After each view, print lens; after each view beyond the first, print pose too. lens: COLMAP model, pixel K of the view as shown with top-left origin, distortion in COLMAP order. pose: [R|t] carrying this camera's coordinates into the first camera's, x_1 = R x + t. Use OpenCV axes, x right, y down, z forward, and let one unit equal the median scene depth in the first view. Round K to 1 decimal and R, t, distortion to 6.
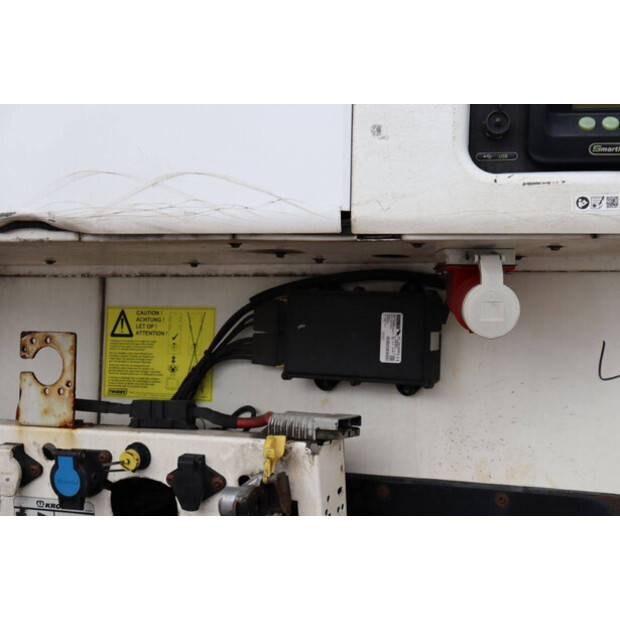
lens RADIAL K [[1295.1, 0, 307.7], [0, 1295.1, 309.8], [0, 0, 1]] dist [0.289948, 0.000000]
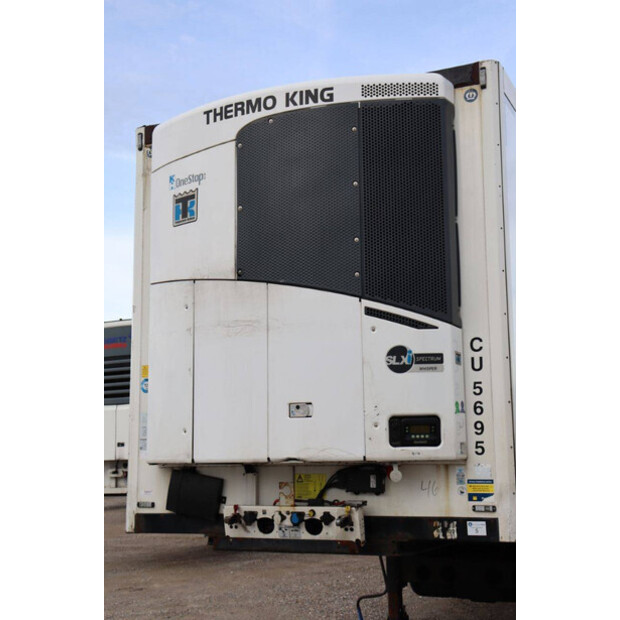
lens RADIAL K [[929.5, 0, 308.3], [0, 929.5, 310.5], [0, 0, 1]] dist [0.086752, 0.000000]
pose [[0.998851, -0.027925, 0.038941, -0.290634], [0.032842, 0.990712, -0.131949, -0.158986], [-0.034894, 0.133077, 0.990491, -2.413997]]
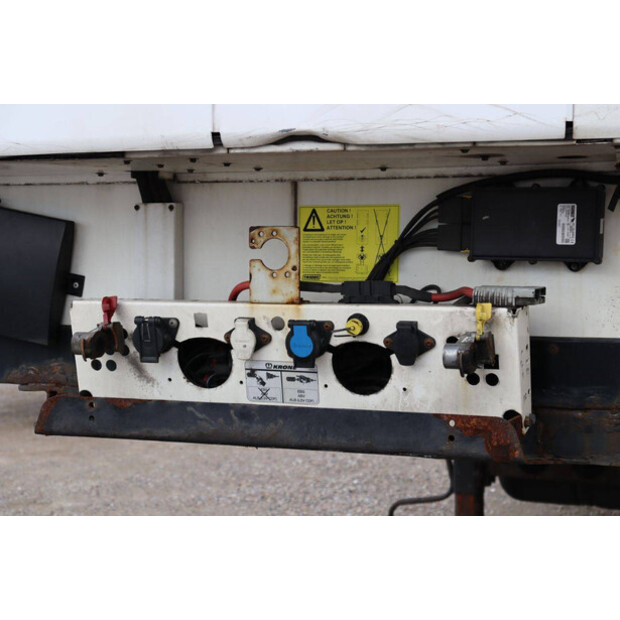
lens RADIAL K [[1397.7, 0, 312.7], [0, 1397.7, 309.9], [0, 0, 1]] dist [0.381234, 0.000000]
pose [[0.997691, -0.020625, 0.064712, -0.316492], [0.016696, 0.998017, 0.060689, 0.020308], [-0.065835, -0.059468, 0.996057, -0.396021]]
